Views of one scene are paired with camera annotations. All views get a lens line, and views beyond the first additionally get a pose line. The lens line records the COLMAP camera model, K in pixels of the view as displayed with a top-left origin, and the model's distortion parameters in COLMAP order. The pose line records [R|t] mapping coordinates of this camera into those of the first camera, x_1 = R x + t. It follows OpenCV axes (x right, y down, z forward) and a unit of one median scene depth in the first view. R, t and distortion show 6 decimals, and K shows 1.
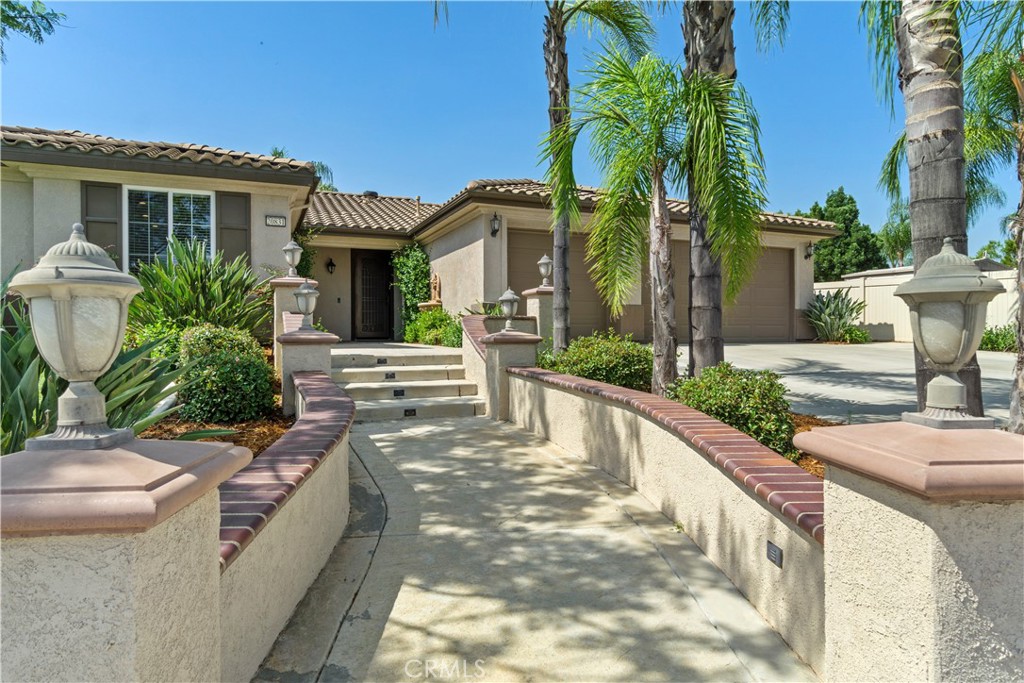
lens RADIAL K [[618.2, 0, 526.9], [0, 618.2, 340.1], [0, 0, 1]] dist [-0.005449, -0.001421]
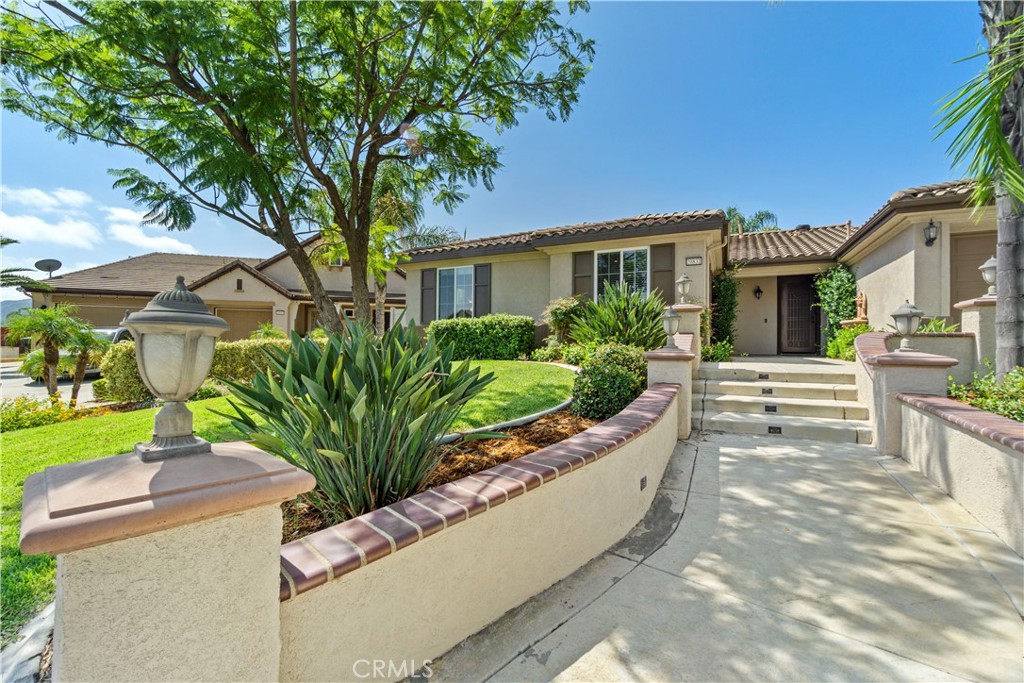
lens RADIAL K [[444.0, 0, 512.0], [0, 444.0, 341.5], [0, 0, 1]] dist [-0.003365, -0.000103]
pose [[0.648481, 0.000684, -0.761231, 0.064498], [-0.016977, 0.999764, -0.013565, -0.008435], [0.761042, 0.021720, 0.648339, 0.148279]]
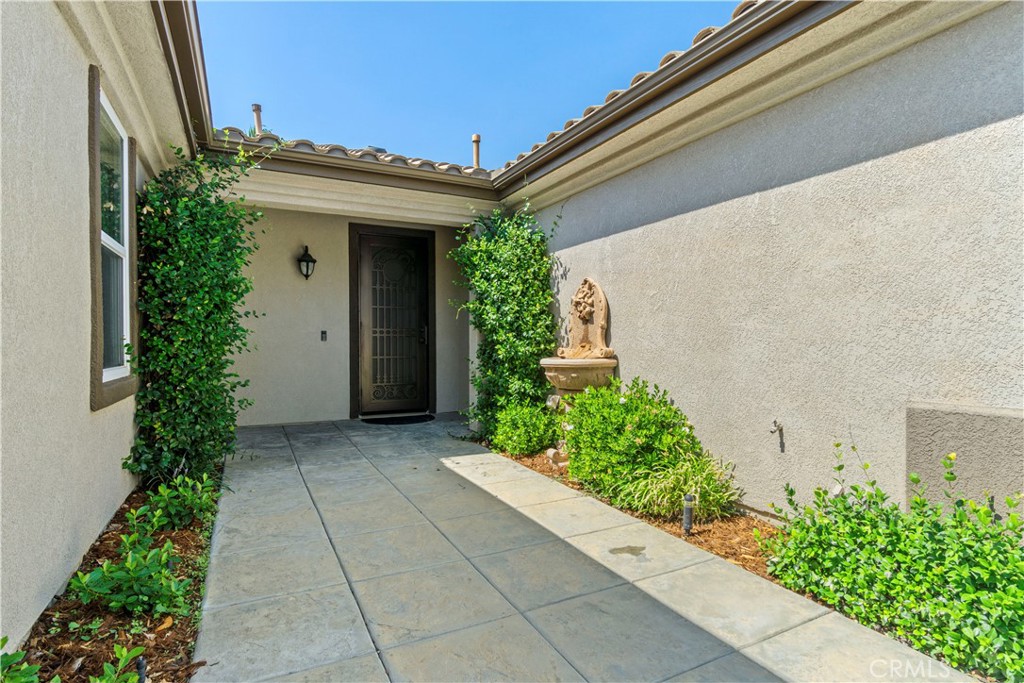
lens RADIAL K [[534.9, 0, 542.3], [0, 534.9, 343.1], [0, 0, 1]] dist [0.000701, 0.000118]
pose [[0.995690, 0.001432, 0.092729, -0.368546], [-0.001125, 0.999994, -0.003359, -0.120488], [-0.092733, 0.003240, 0.995686, 1.210522]]
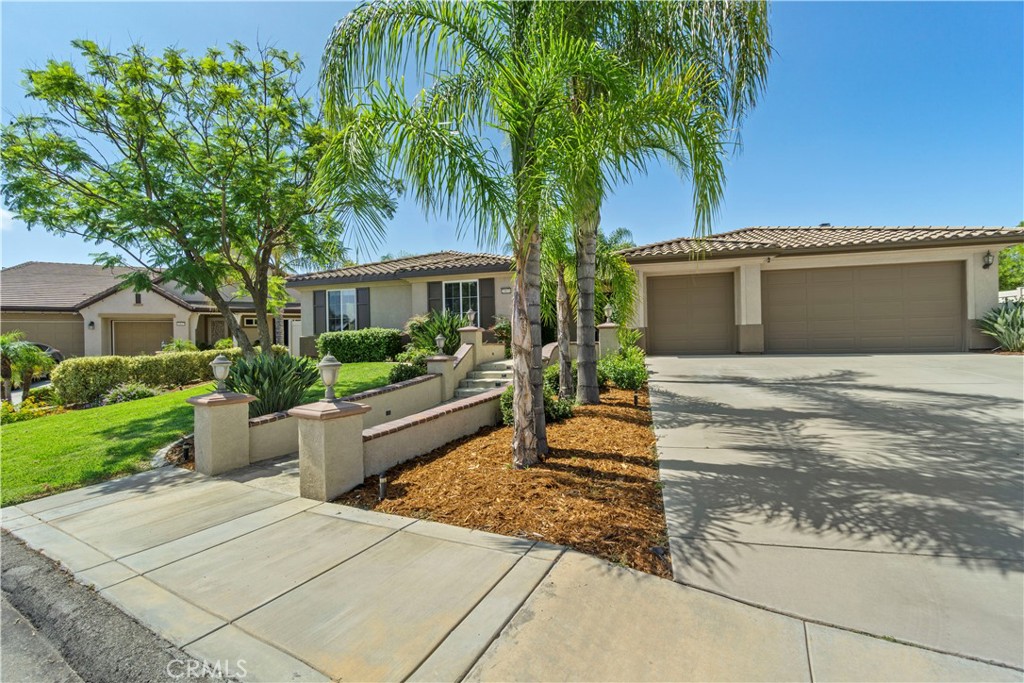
lens RADIAL K [[444.0, 0, 512.0], [0, 444.0, 341.5], [0, 0, 1]] dist [-0.003365, -0.000103]
pose [[0.778710, -0.011756, -0.627274, 0.582180], [0.010936, 0.999927, -0.005164, -0.036615], [0.627289, -0.002838, 0.778781, -0.064262]]
